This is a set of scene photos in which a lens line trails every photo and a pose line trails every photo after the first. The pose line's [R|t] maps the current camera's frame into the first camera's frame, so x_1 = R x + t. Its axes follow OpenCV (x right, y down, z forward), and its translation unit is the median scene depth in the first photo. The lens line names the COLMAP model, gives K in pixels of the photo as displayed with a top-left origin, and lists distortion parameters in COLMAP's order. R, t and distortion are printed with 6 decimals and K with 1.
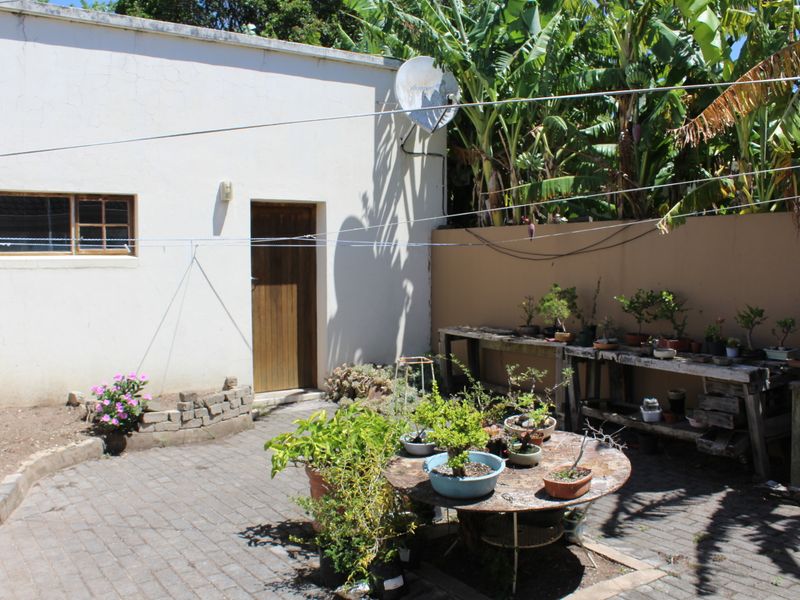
lens RADIAL K [[786.3, 0, 400.0], [0, 786.3, 300.0], [0, 0, 1]] dist [-0.182375, 0.166601]
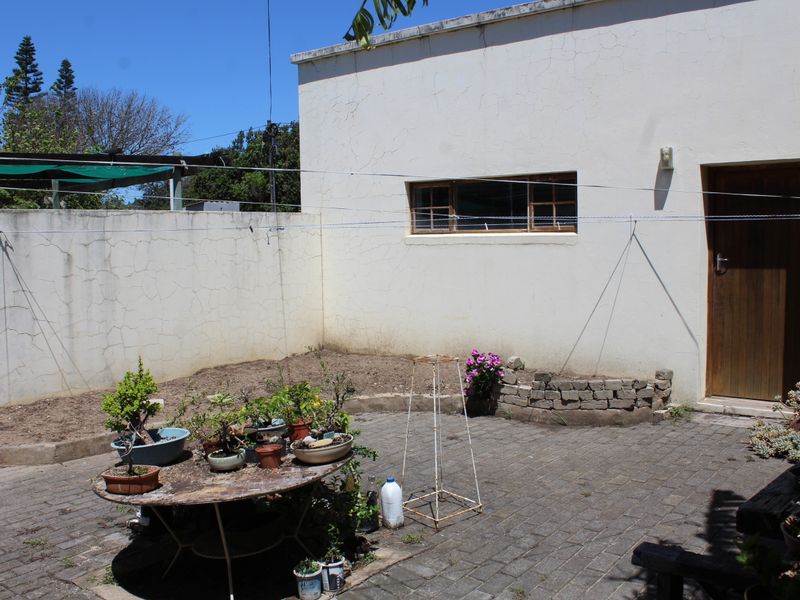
lens RADIAL K [[786.3, 0, 400.0], [0, 786.3, 300.0], [0, 0, 1]] dist [-0.182375, 0.166601]
pose [[0.274245, 0.074502, -0.958770, 0.585165], [-0.037809, 0.997059, 0.066663, -0.029808], [0.960916, 0.017968, 0.276255, 0.516054]]
